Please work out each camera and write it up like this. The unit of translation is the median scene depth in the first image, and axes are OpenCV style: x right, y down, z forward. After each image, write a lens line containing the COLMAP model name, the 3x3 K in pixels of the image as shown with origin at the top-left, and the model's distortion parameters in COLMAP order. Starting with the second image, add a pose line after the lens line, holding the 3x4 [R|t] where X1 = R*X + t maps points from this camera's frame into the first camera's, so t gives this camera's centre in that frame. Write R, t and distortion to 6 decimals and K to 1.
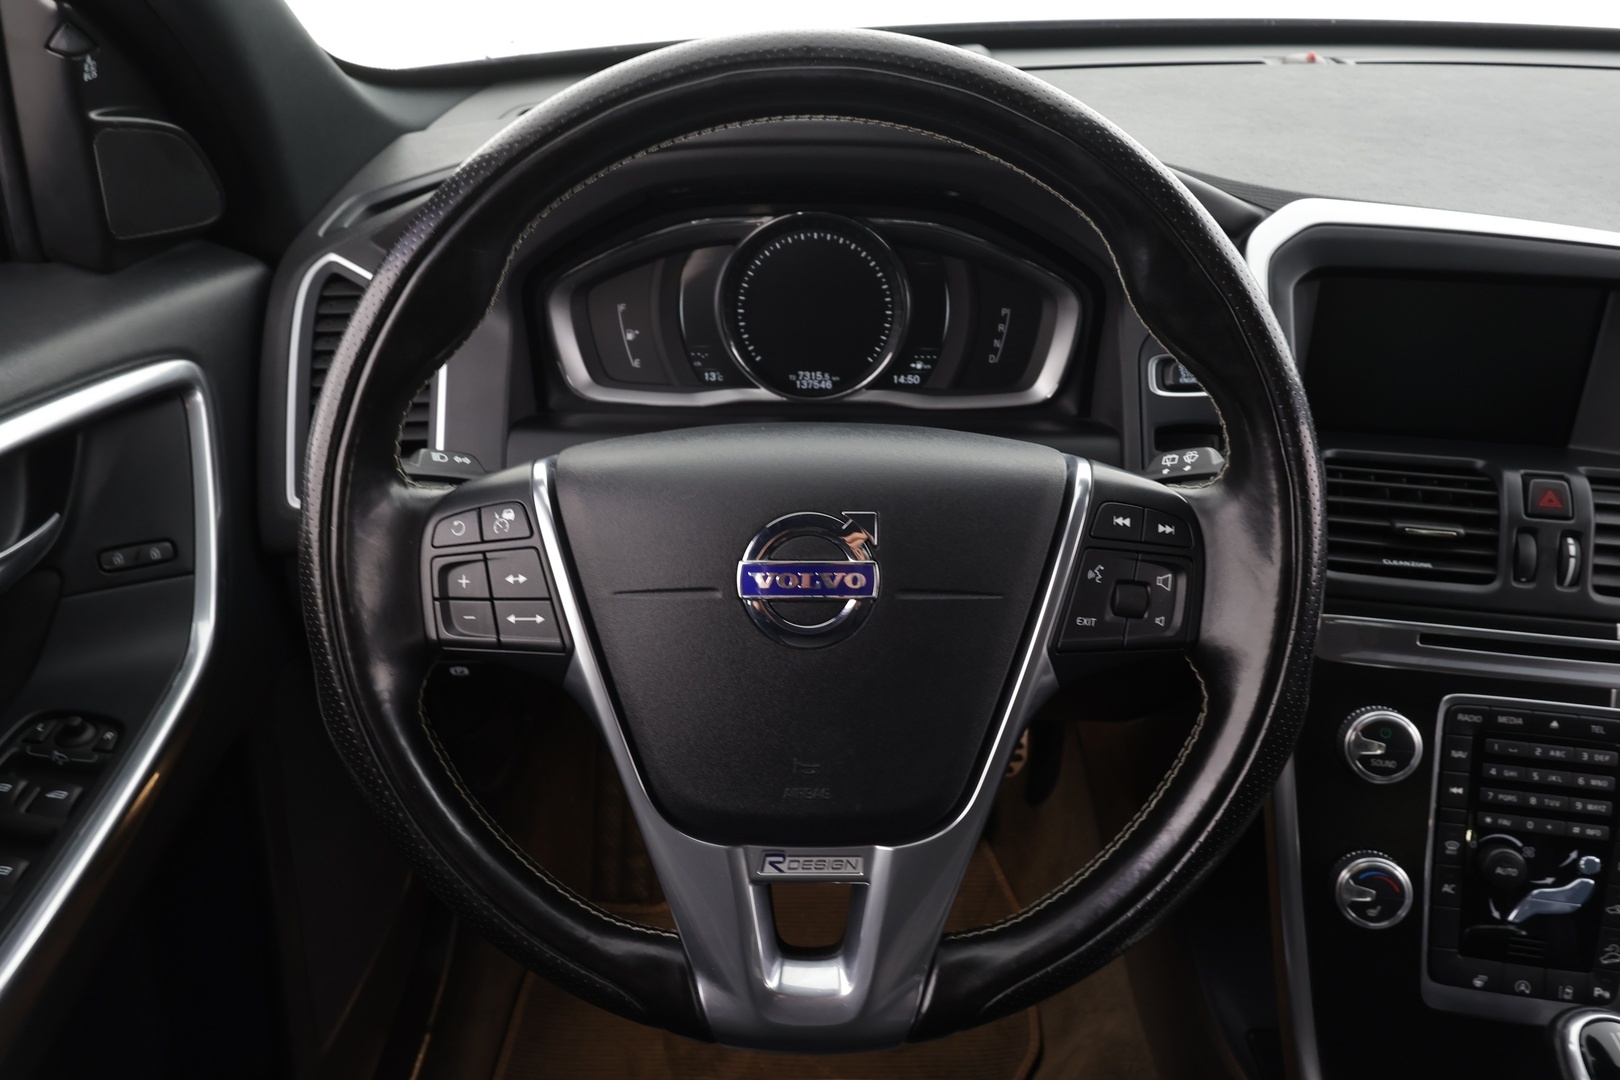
lens RADIAL K [[1130.5, 0, 810.0], [0, 1130.5, 540.0], [0, 0, 1]] dist [0.001696, 0.000291]
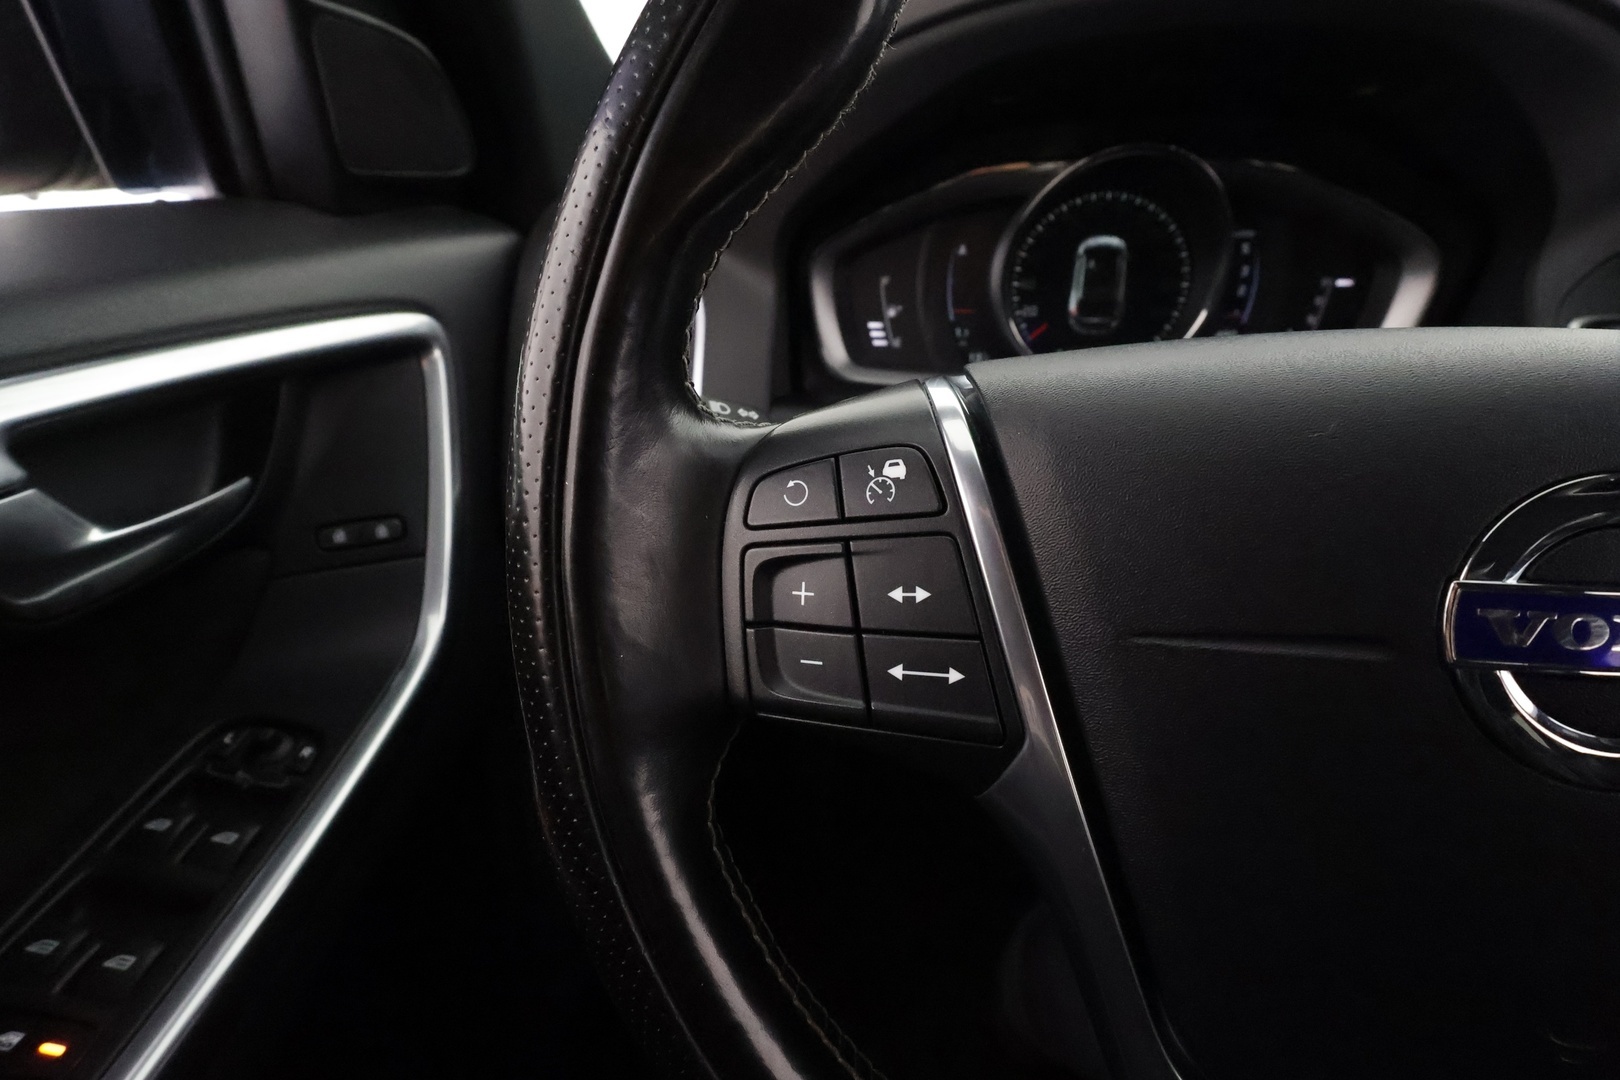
lens RADIAL K [[752.2, 0, 810.0], [0, 752.2, 540.0], [0, 0, 1]] dist [-0.008723, 0.004588]
pose [[0.993889, 0.027976, -0.106780, -0.190528], [-0.027692, 0.999608, 0.004138, 0.007034], [0.106854, -0.001156, 0.994274, 0.466058]]
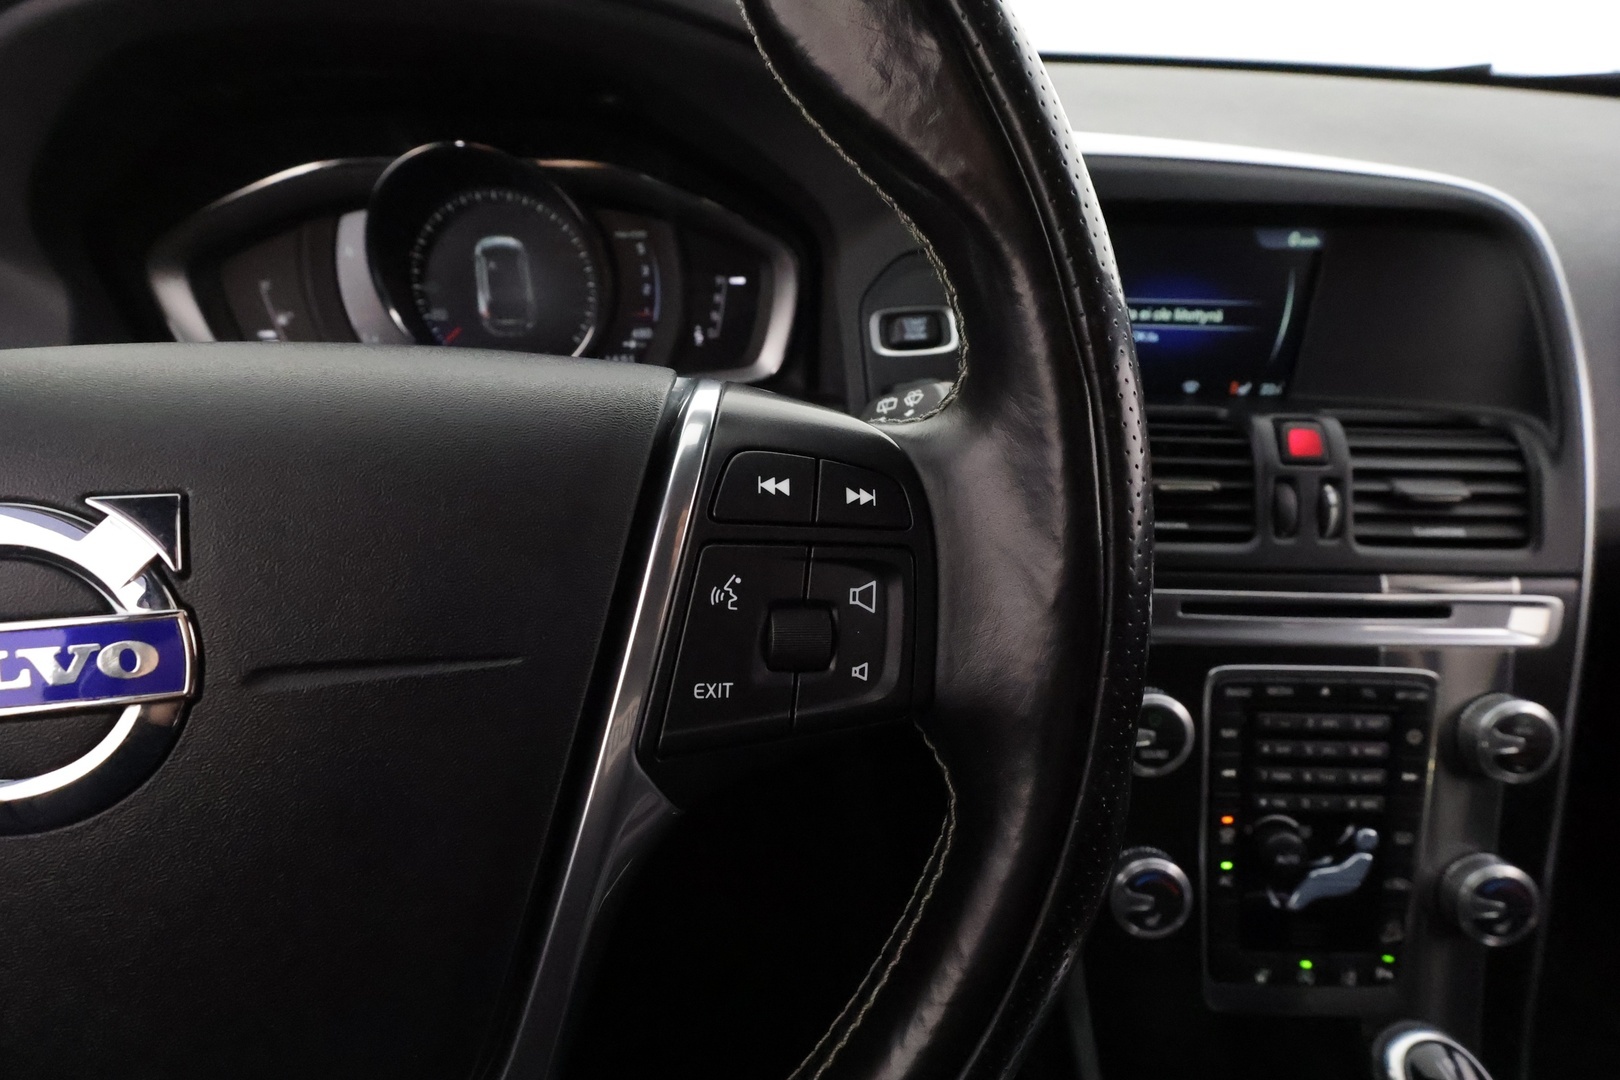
lens RADIAL K [[752.2, 0, 810.0], [0, 752.2, 540.0], [0, 0, 1]] dist [-0.008723, 0.004588]
pose [[0.986434, -0.070662, 0.148169, 0.169662], [0.068424, 0.997453, 0.020154, 0.001484], [-0.149216, -0.009742, 0.988757, 0.467736]]
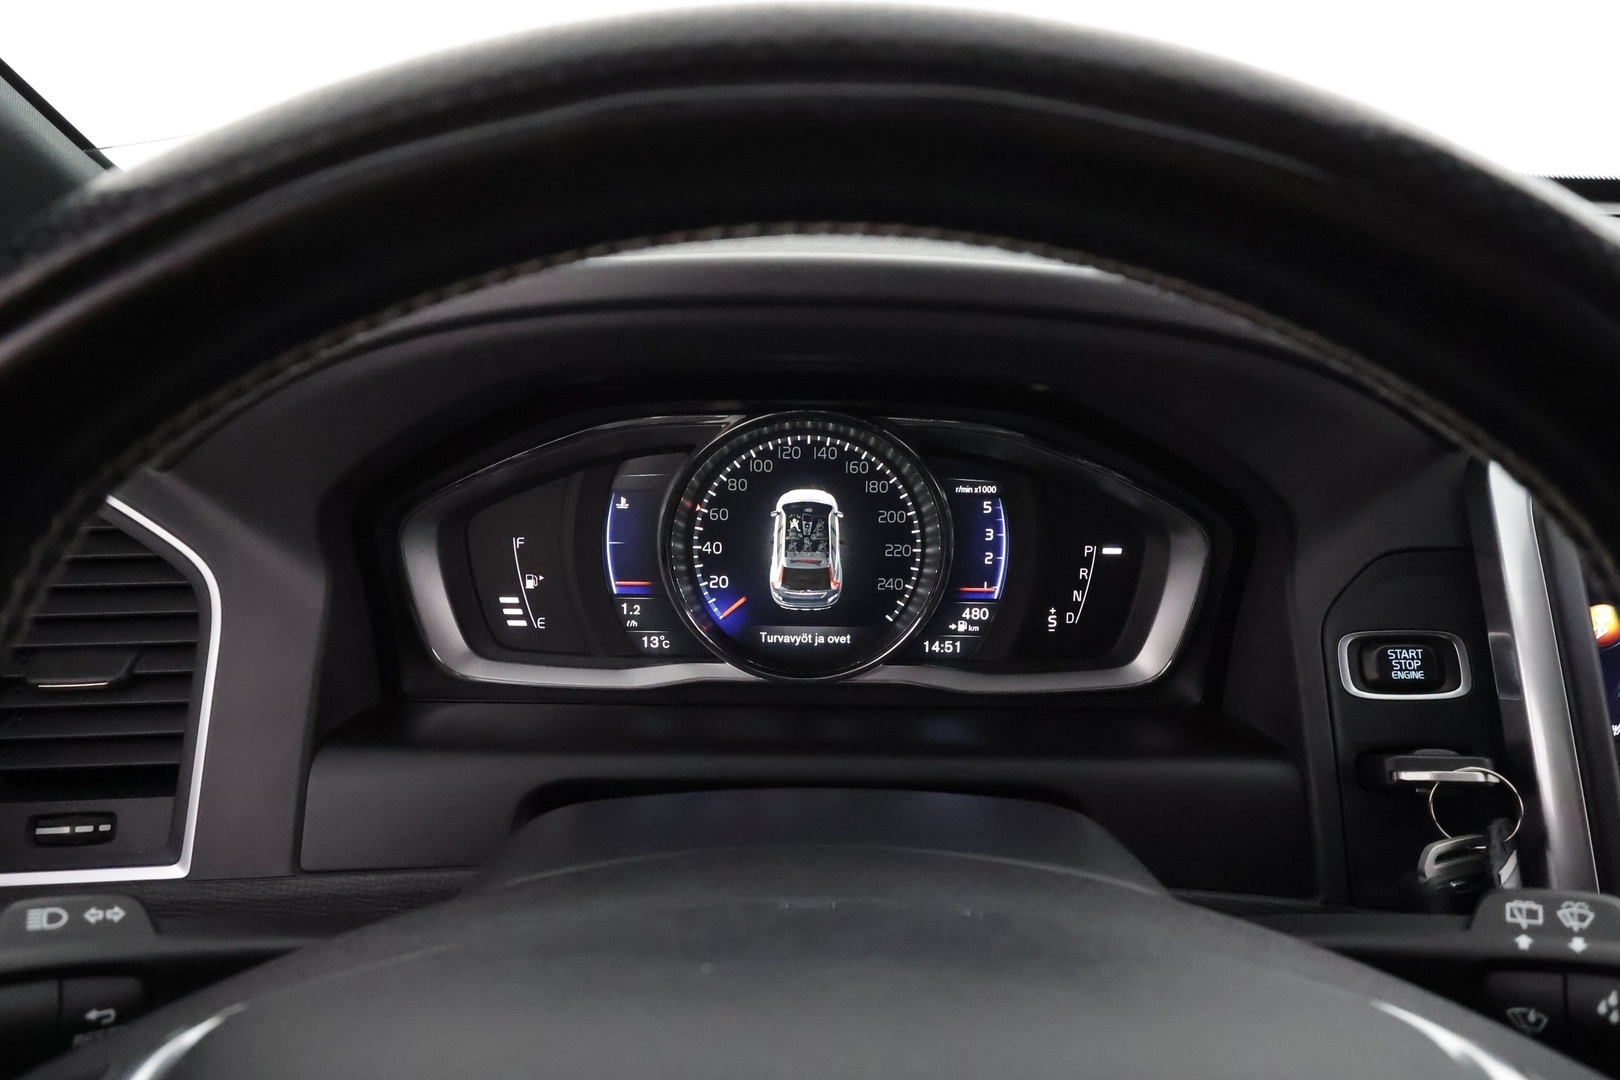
lens RADIAL K [[1076.8, 0, 810.0], [0, 1076.8, 540.0], [0, 0, 1]] dist [0.004906, 0.000851]
pose [[0.999820, 0.002378, 0.018849, -0.007403], [0.000086, 0.991560, -0.129648, -0.152171], [-0.018998, 0.129626, 0.991381, 0.446401]]
